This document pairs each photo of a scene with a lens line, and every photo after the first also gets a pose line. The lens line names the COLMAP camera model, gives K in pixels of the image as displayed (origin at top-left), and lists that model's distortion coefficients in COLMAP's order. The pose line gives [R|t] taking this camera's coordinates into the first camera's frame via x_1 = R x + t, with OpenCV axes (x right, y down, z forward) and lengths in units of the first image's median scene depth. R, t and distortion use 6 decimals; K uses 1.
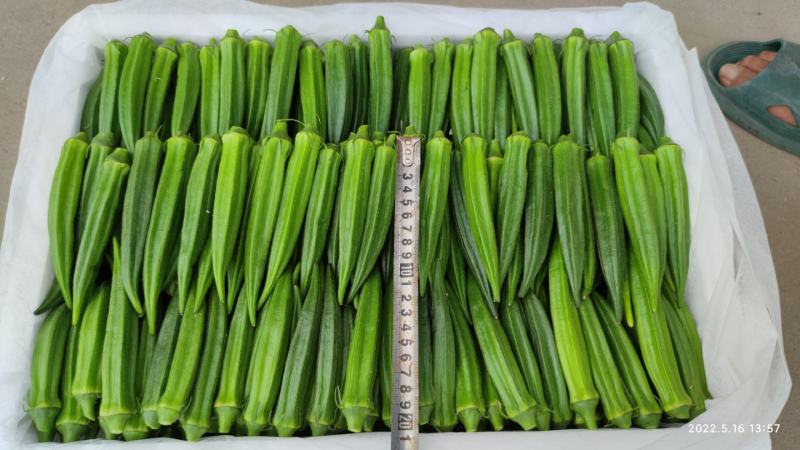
lens RADIAL K [[642.4, 0, 400.0], [0, 642.4, 225.0], [0, 0, 1]] dist [0.008869, -0.003561]
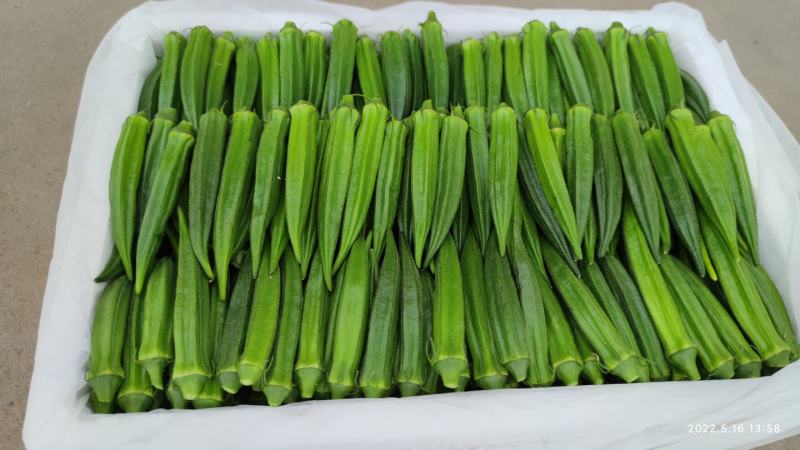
lens RADIAL K [[642.4, 0, 400.0], [0, 642.4, 225.0], [0, 0, 1]] dist [0.008869, -0.003561]
pose [[0.997601, -0.023258, 0.065196, -0.179119], [0.034764, 0.982804, -0.181350, 0.230389], [-0.059857, 0.183182, 0.981255, 0.046245]]
